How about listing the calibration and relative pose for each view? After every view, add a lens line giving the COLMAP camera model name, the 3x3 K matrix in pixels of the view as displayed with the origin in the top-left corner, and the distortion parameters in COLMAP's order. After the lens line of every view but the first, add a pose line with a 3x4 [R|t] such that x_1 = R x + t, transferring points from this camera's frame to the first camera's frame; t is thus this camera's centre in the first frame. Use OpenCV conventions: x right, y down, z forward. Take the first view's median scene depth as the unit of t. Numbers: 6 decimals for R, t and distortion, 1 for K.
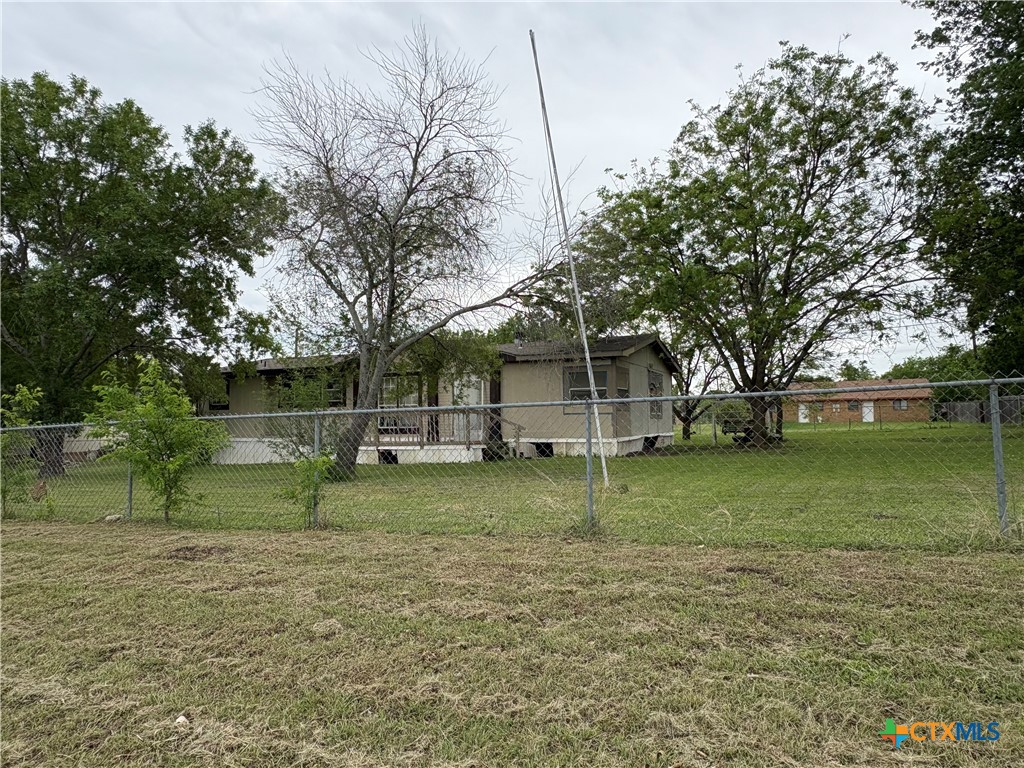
lens RADIAL K [[676.9, 0, 505.8], [0, 676.9, 388.6], [0, 0, 1]] dist [0.000434, 0.000336]
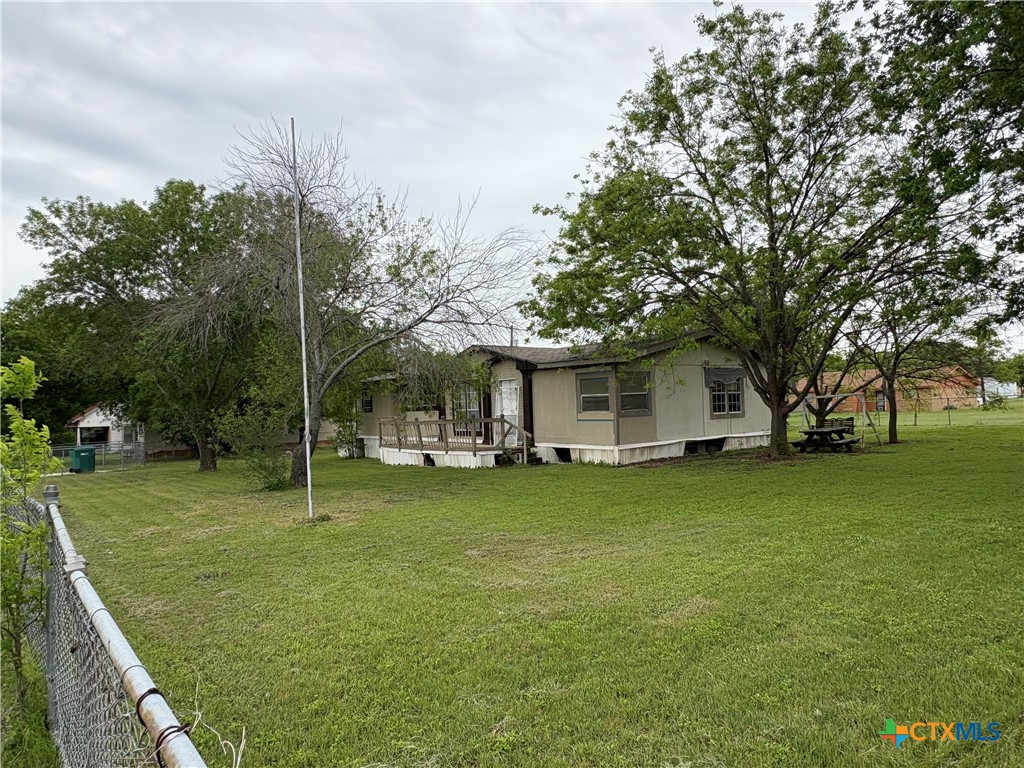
lens RADIAL K [[676.9, 0, 505.8], [0, 676.9, 388.6], [0, 0, 1]] dist [0.000434, 0.000336]
pose [[0.892558, -0.027628, -0.450085, 0.455899], [0.042257, 0.998854, 0.022485, -0.037680], [0.448948, -0.039089, 0.892703, 0.056559]]
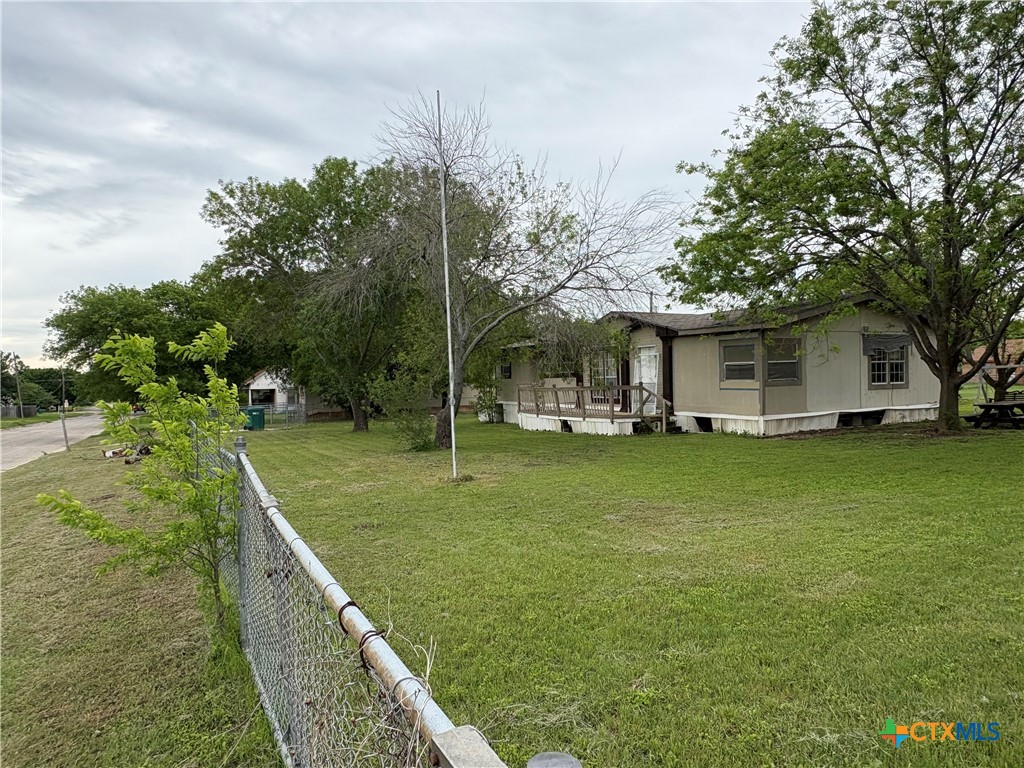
lens RADIAL K [[680.7, 0, 513.2], [0, 680.7, 387.4], [0, 0, 1]] dist [-0.007467, 0.008594]
pose [[0.792734, 0.003700, -0.609557, 0.456744], [0.041274, 0.997361, 0.059731, -0.036171], [0.608169, -0.072509, 0.790489, 0.048091]]
